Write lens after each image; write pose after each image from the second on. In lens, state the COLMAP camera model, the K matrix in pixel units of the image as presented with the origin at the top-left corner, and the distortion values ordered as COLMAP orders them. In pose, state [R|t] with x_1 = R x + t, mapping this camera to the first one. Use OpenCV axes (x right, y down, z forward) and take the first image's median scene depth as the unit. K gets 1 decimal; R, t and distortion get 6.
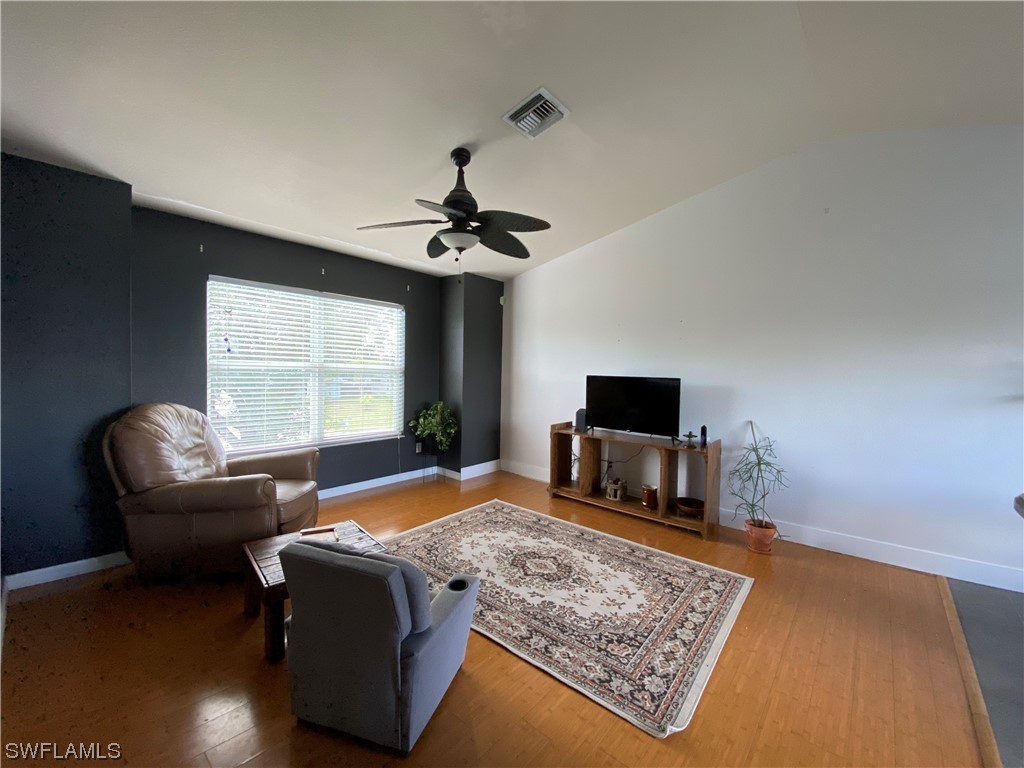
lens RADIAL K [[415.9, 0, 510.4], [0, 415.9, 380.1], [0, 0, 1]] dist [0.026943, -0.023563]
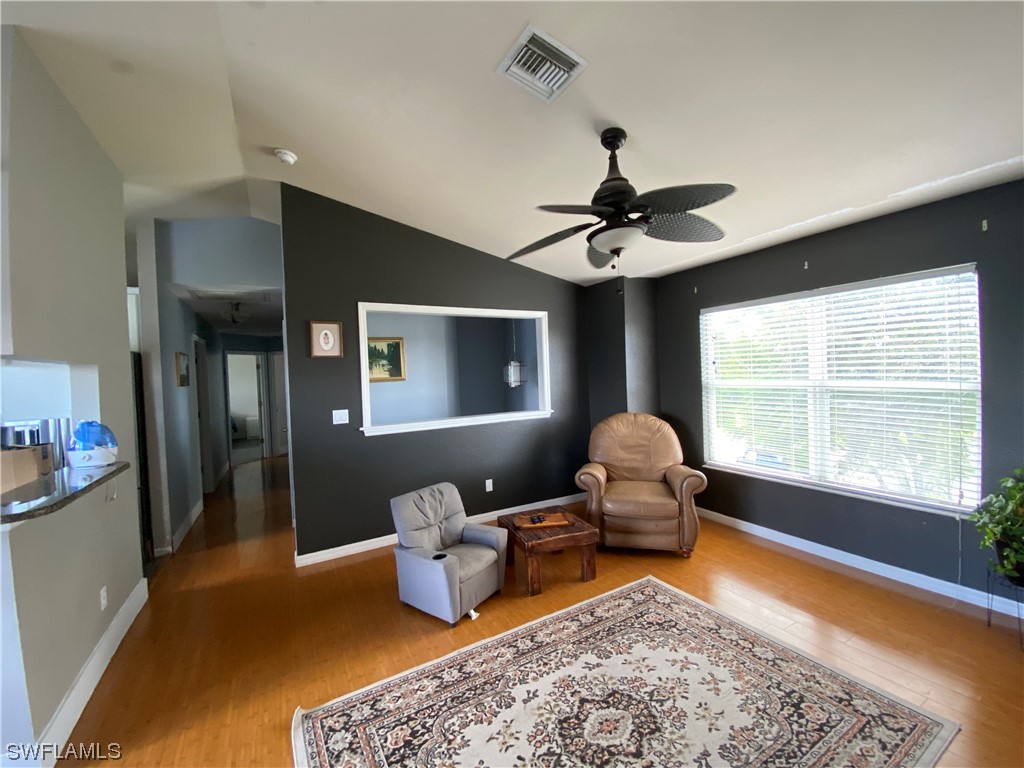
lens RADIAL K [[415.9, 0, 510.4], [0, 415.9, 380.1], [0, 0, 1]] dist [0.026943, -0.023563]
pose [[-0.349733, 0.006224, -0.936829, 0.760487], [0.004193, 0.999978, 0.005079, -0.076562], [0.936840, -0.002152, -0.349751, 1.174075]]
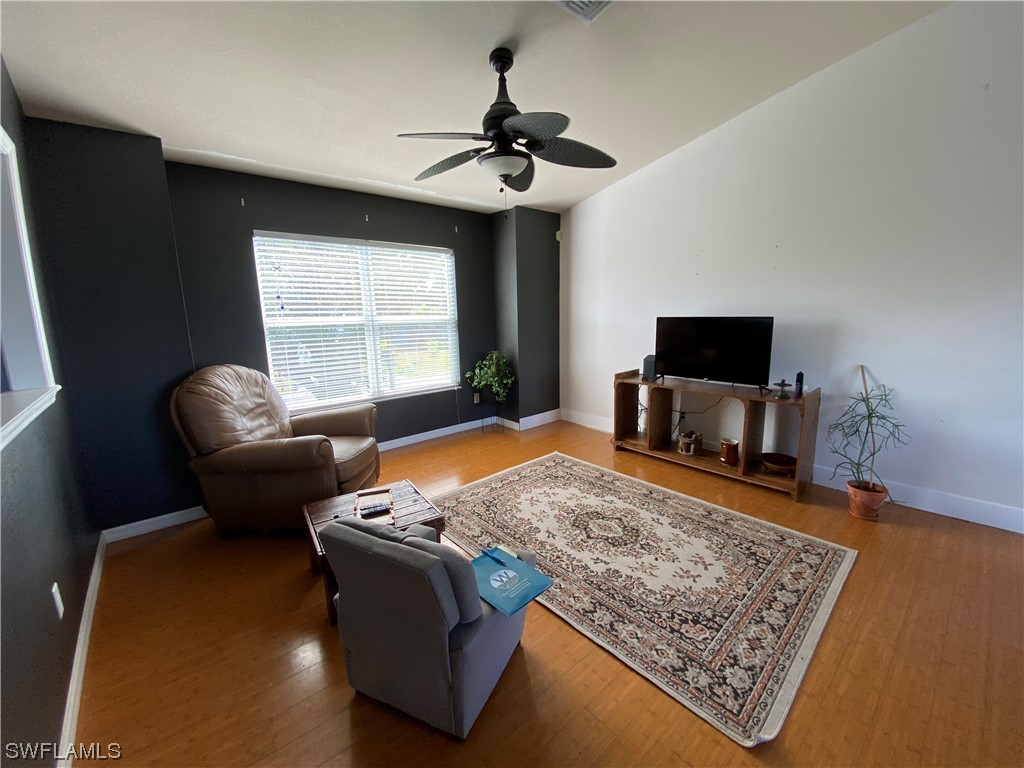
lens RADIAL K [[415.9, 0, 510.4], [0, 415.9, 380.1], [0, 0, 1]] dist [0.026943, -0.023563]
pose [[0.988703, -0.019472, -0.148618, 0.009989], [0.040439, 0.989411, 0.139396, -0.023747], [0.144330, -0.143832, 0.979021, 0.109774]]
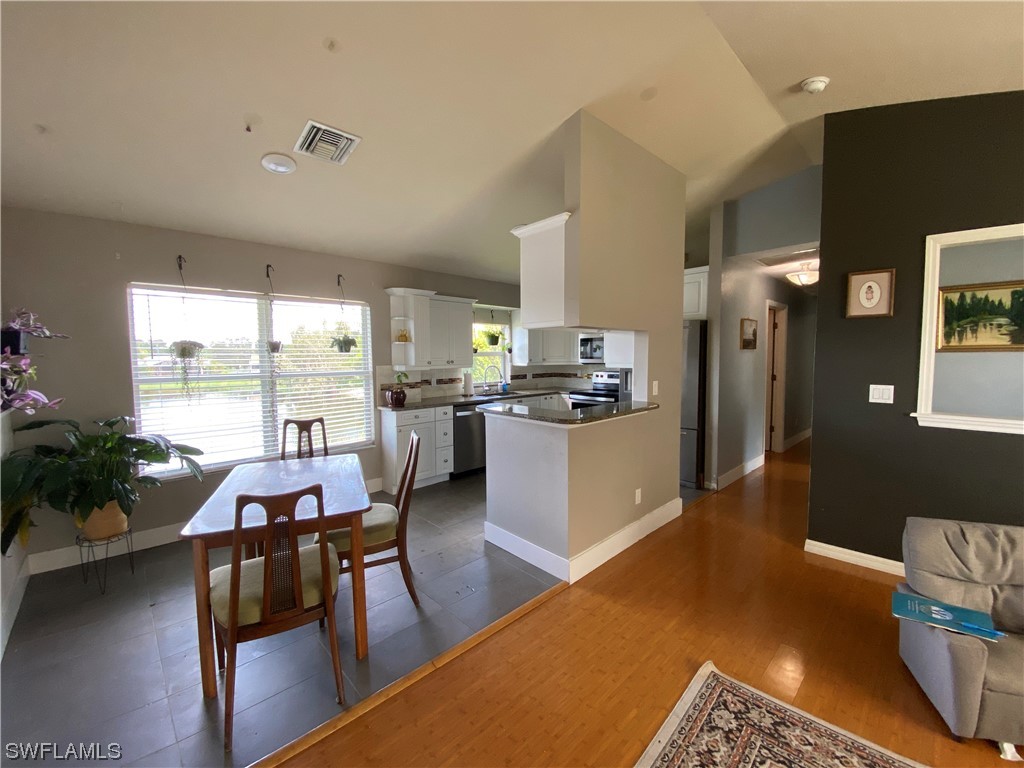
lens RADIAL K [[415.9, 0, 510.4], [0, 415.9, 380.1], [0, 0, 1]] dist [0.026943, -0.023563]
pose [[-0.995701, -0.020523, 0.090328, 0.516108], [-0.011757, 0.995261, 0.096525, -0.077874], [-0.091881, 0.095048, -0.991223, 1.303475]]
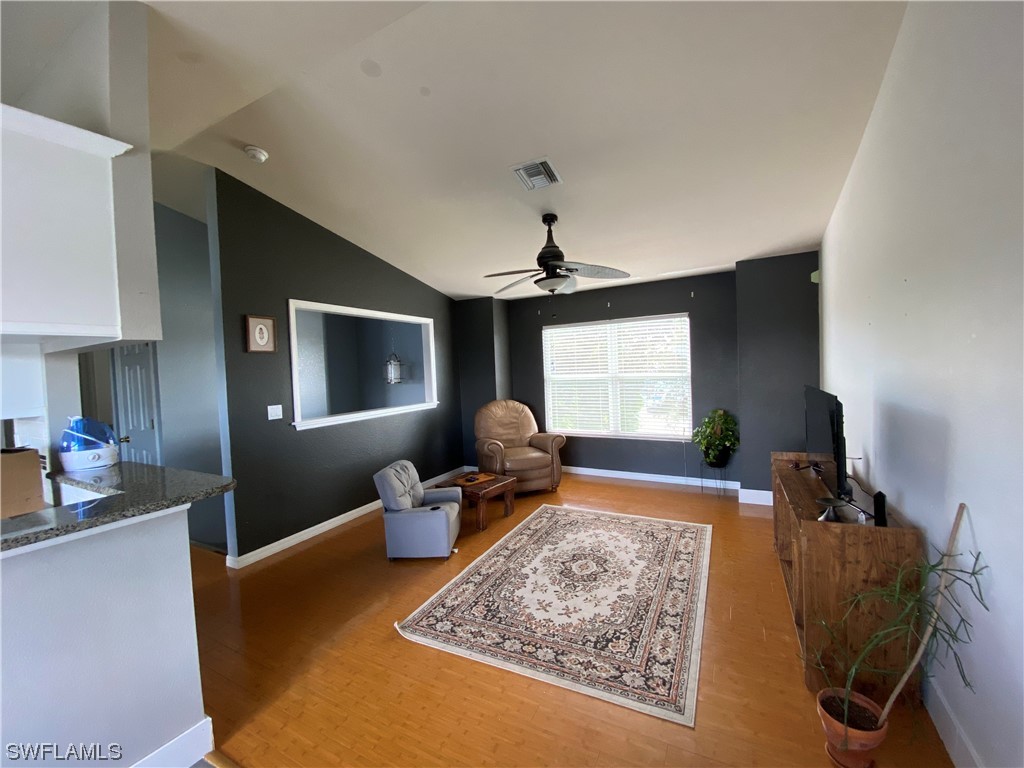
lens RADIAL K [[415.9, 0, 510.4], [0, 415.9, 380.1], [0, 0, 1]] dist [0.026943, -0.023563]
pose [[0.220109, -0.001825, -0.975474, 1.177424], [0.017689, 0.999841, 0.002121, -0.046675], [0.975315, -0.017722, 0.220106, 0.635781]]
